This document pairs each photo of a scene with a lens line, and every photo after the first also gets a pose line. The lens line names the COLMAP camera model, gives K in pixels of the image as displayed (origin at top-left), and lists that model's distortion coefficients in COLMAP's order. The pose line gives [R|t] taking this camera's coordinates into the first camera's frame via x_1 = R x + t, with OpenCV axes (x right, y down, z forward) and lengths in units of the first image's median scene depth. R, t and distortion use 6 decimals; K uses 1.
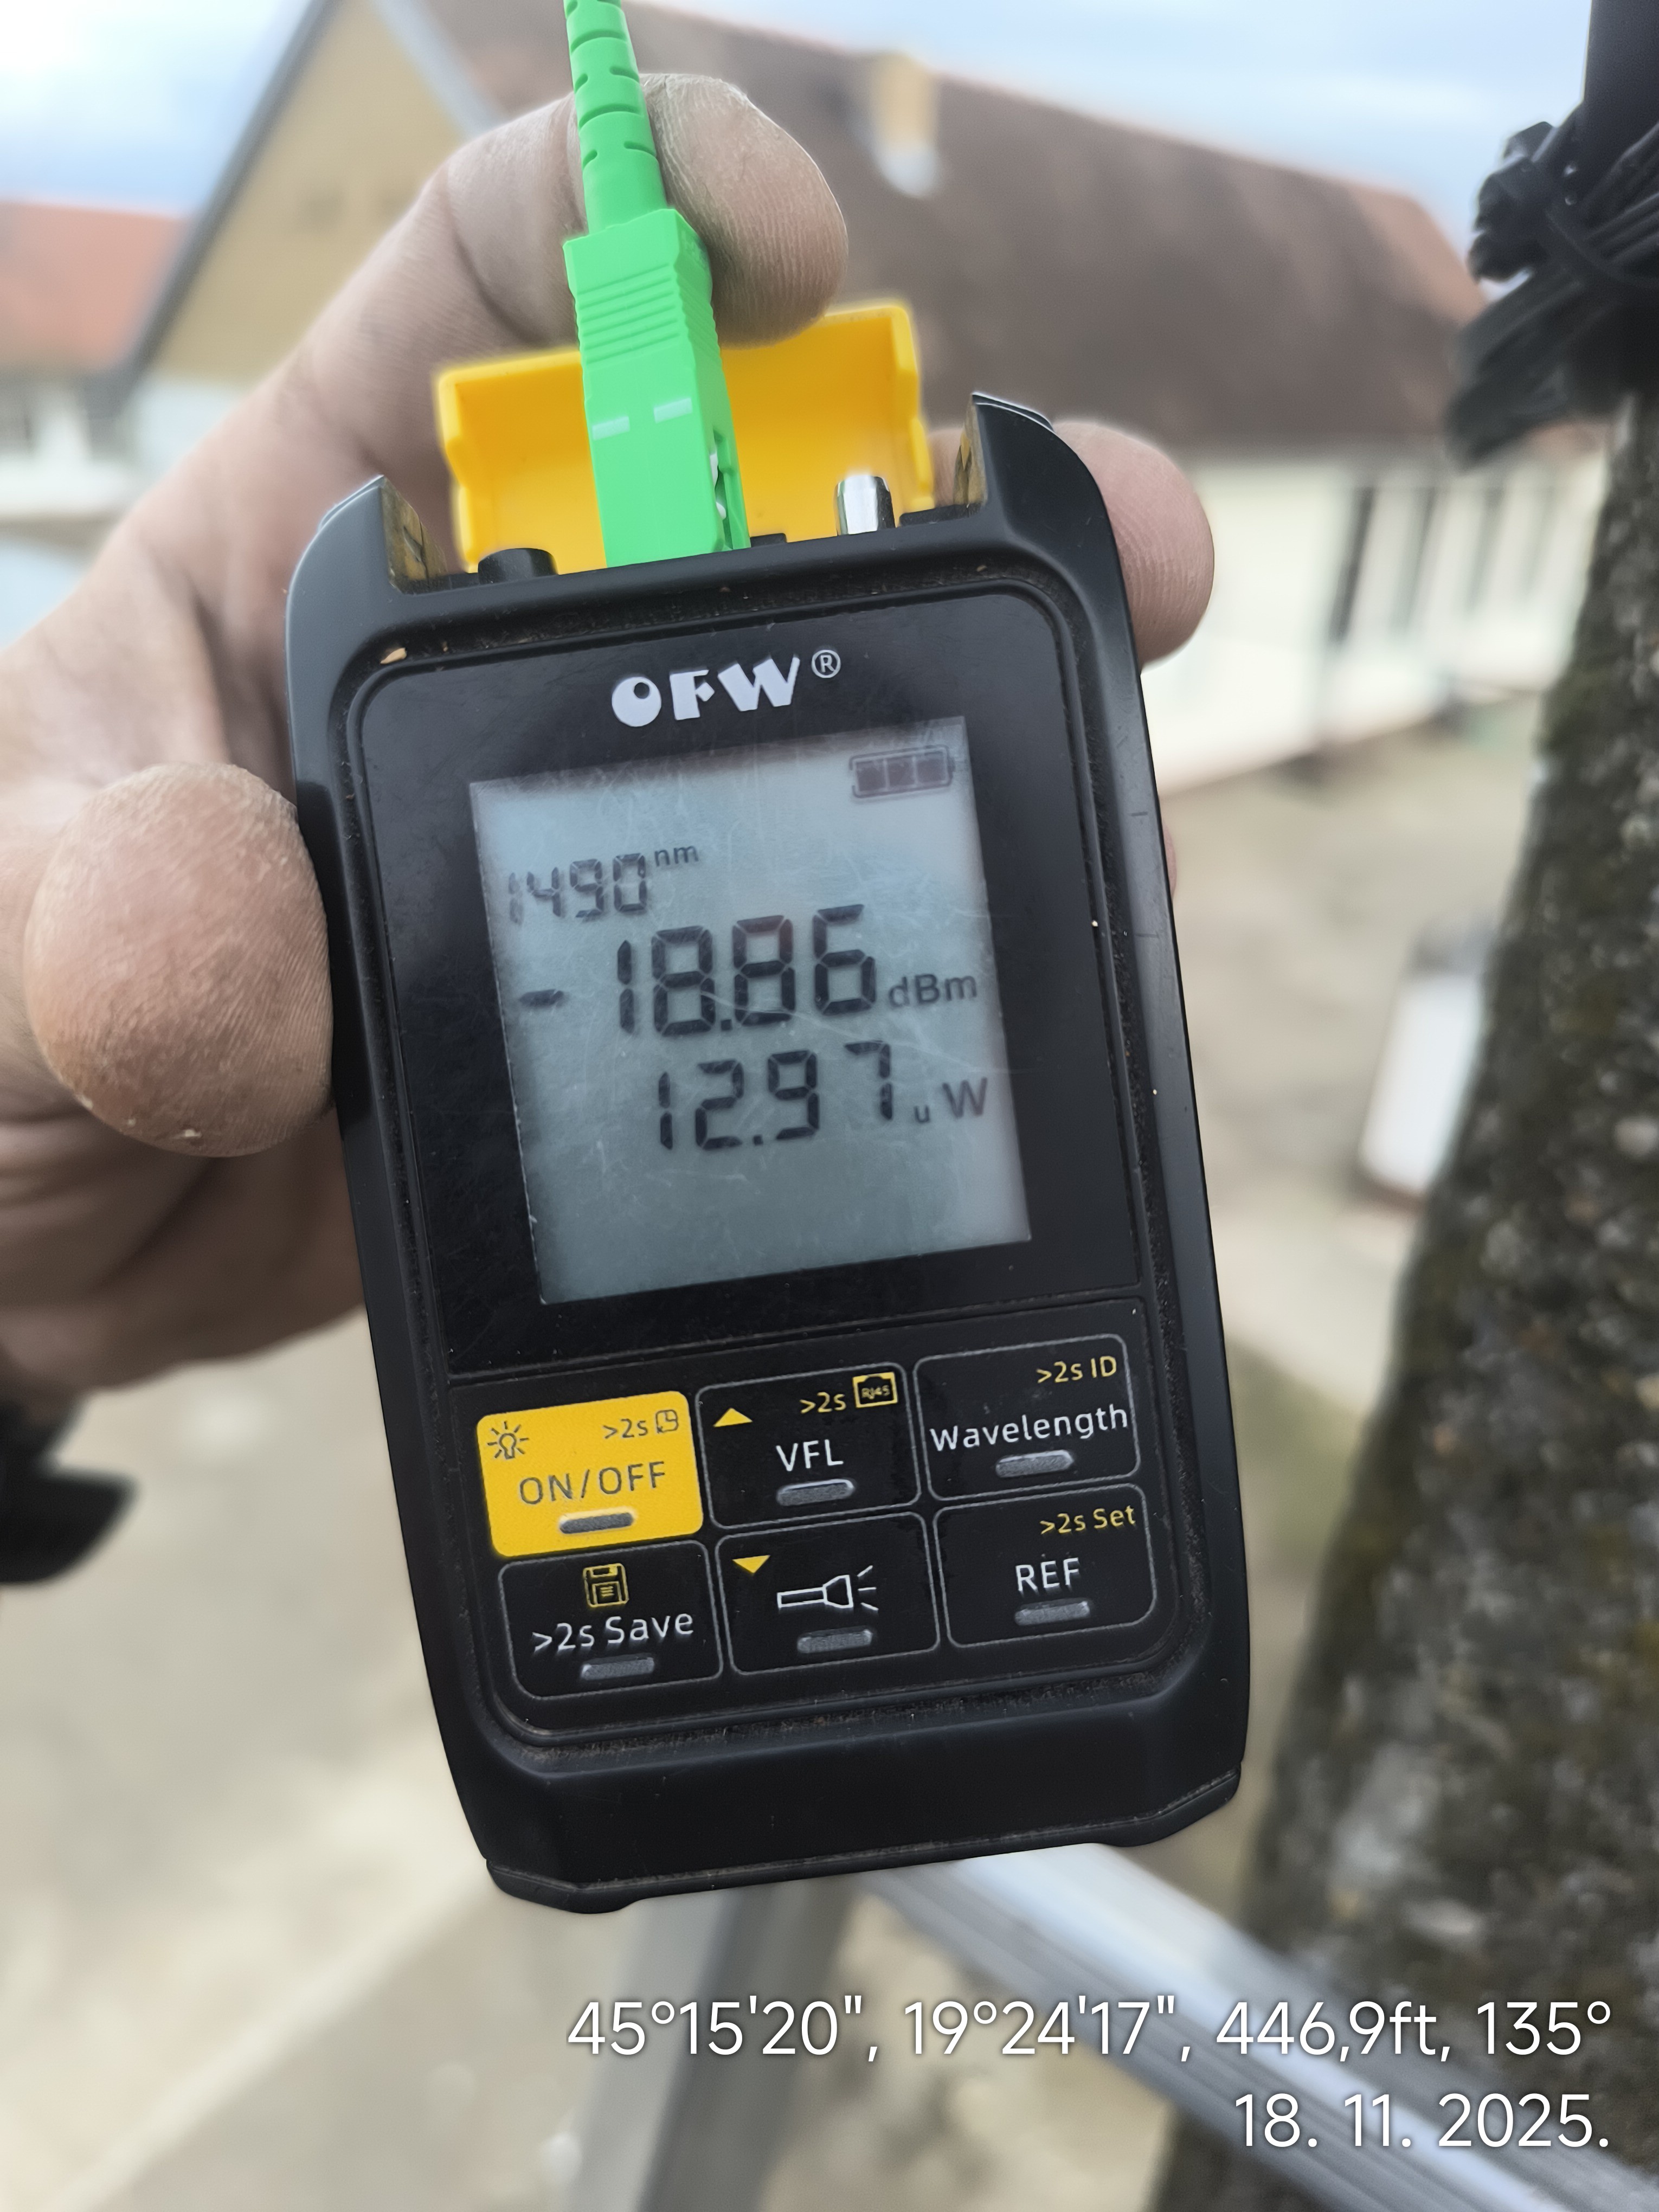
lens RADIAL K [[1481.0, 0, 829.4], [0, 1481.0, 1109.9], [0, 0, 1]] dist [-0.002171, 0.004596]
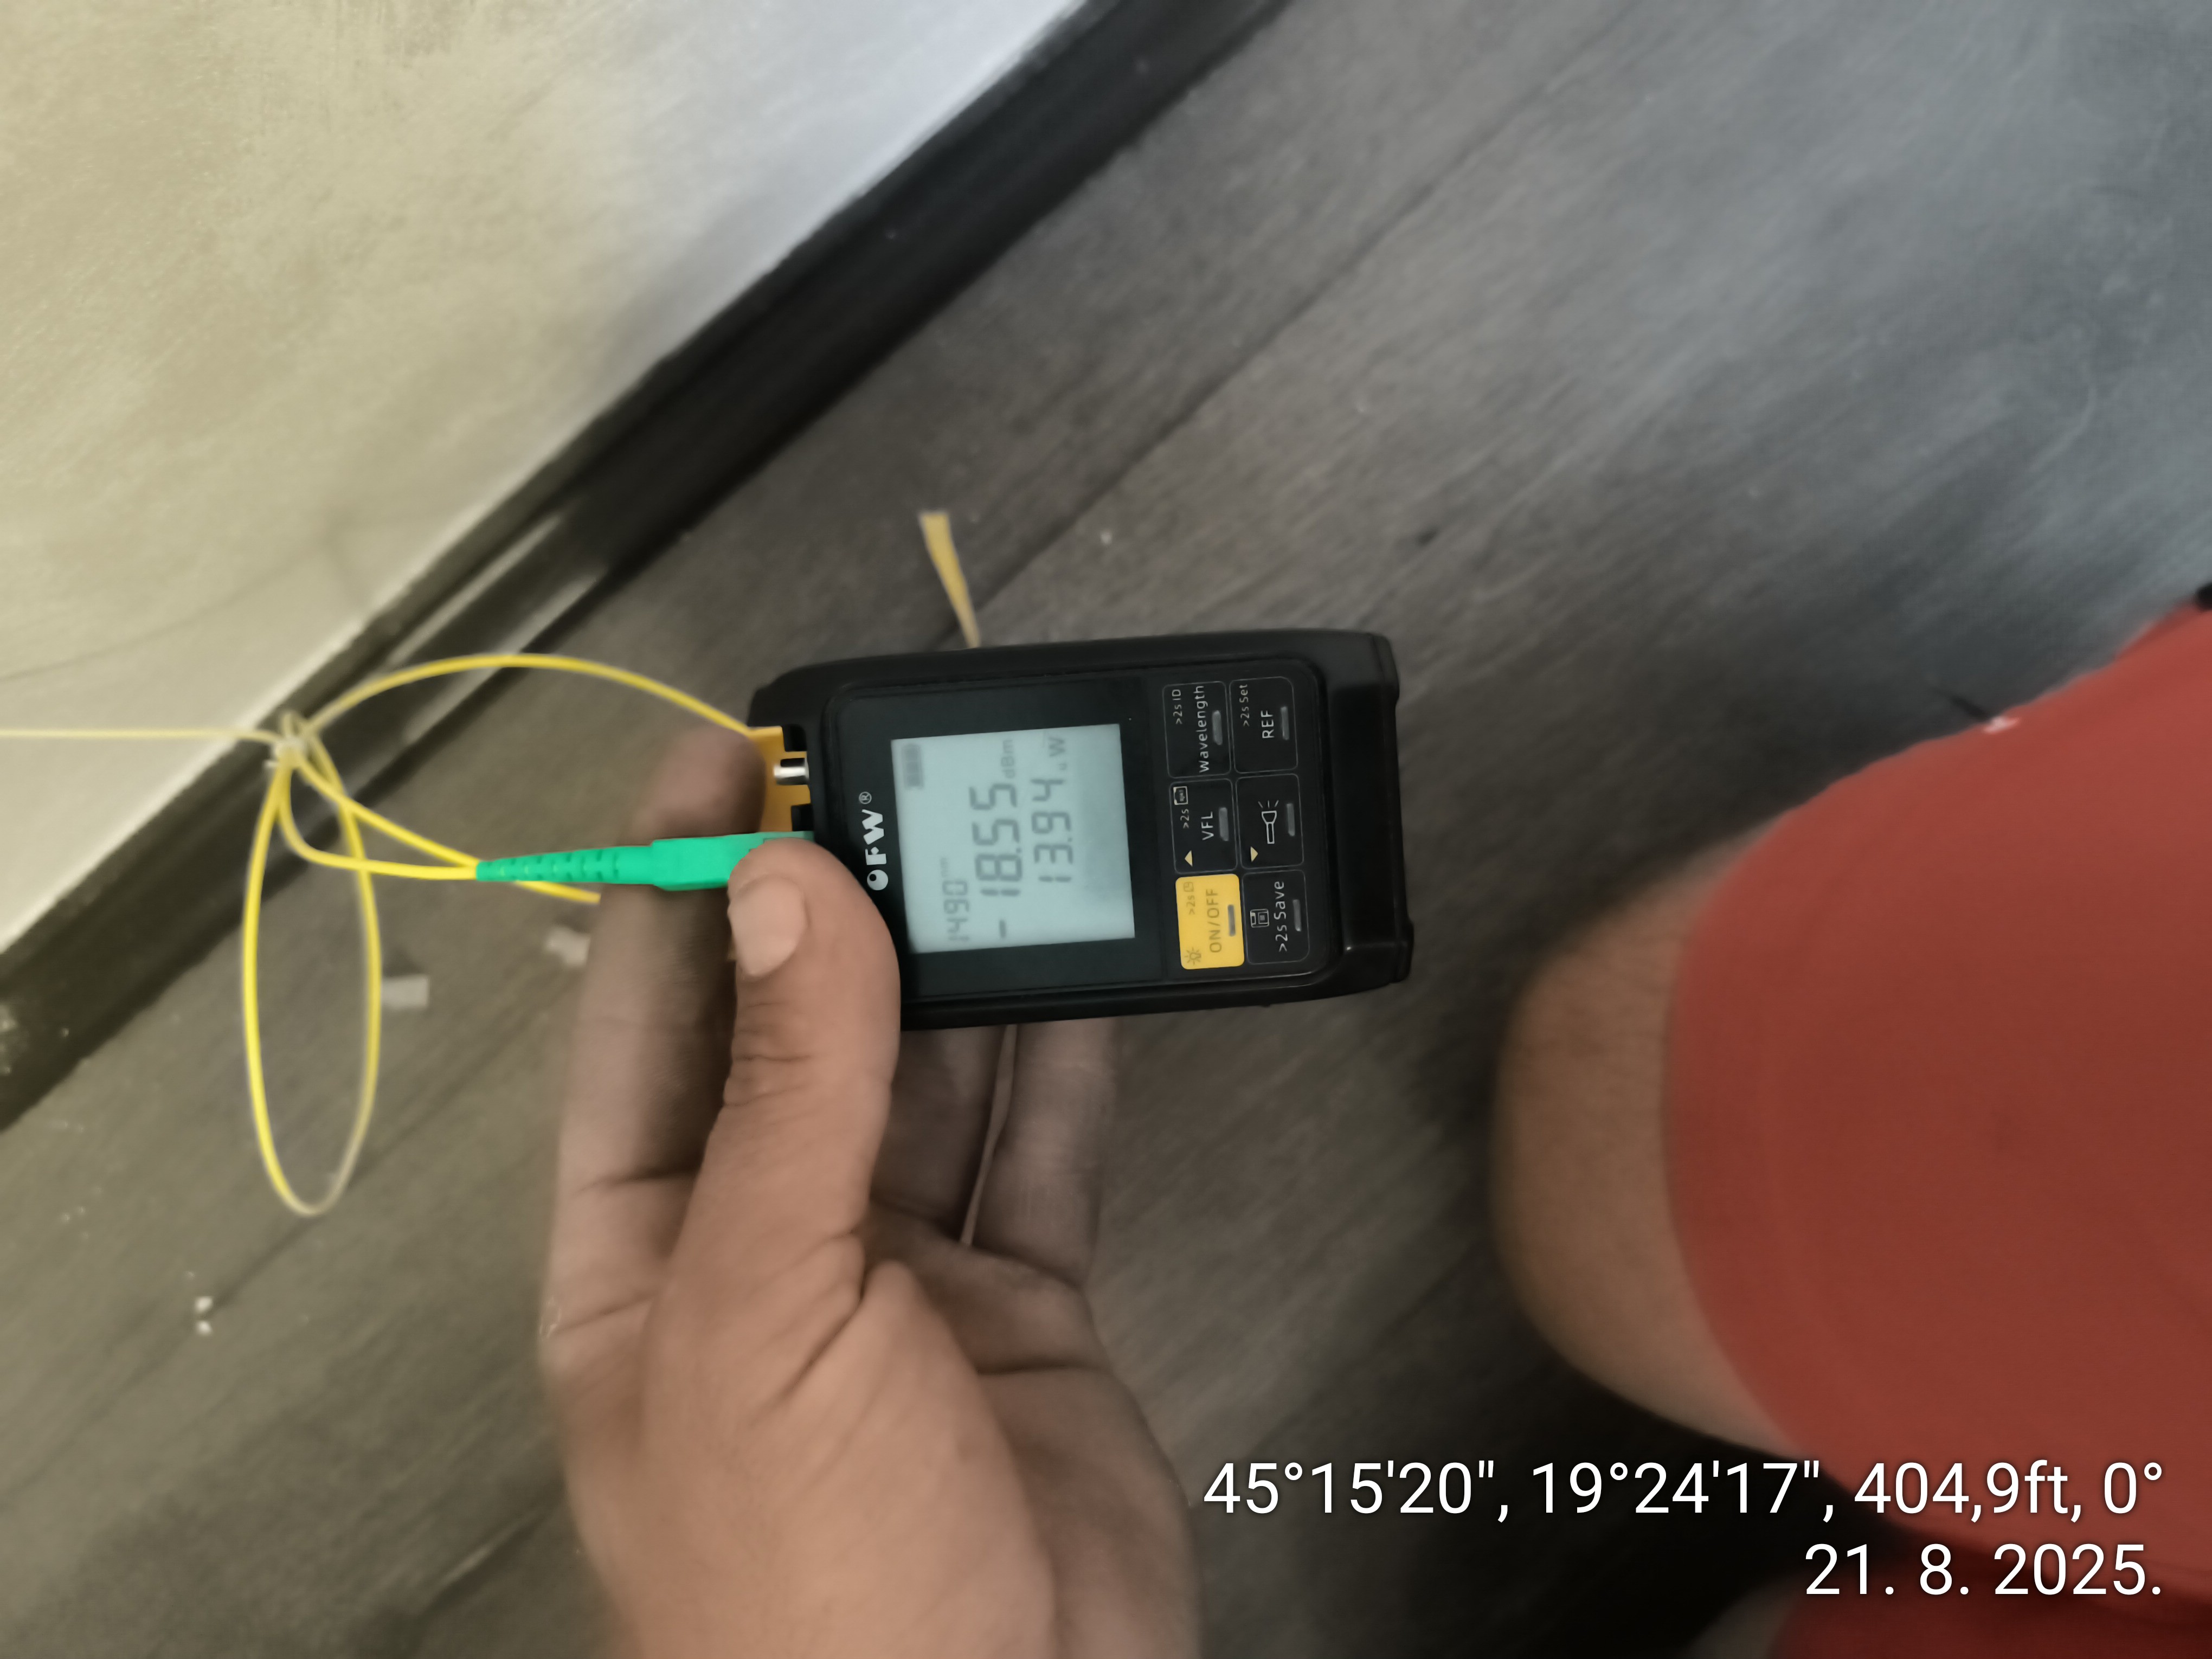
lens RADIAL K [[1481.0, 0, 1105.1], [0, 1481.0, 829.2], [0, 0, 1]] dist [-0.002171, 0.004596]
pose [[0.059568, -0.994975, -0.080474, 0.155307], [0.997415, 0.062571, -0.035329, 0.156280], [0.040187, -0.078162, 0.996130, -1.277810]]
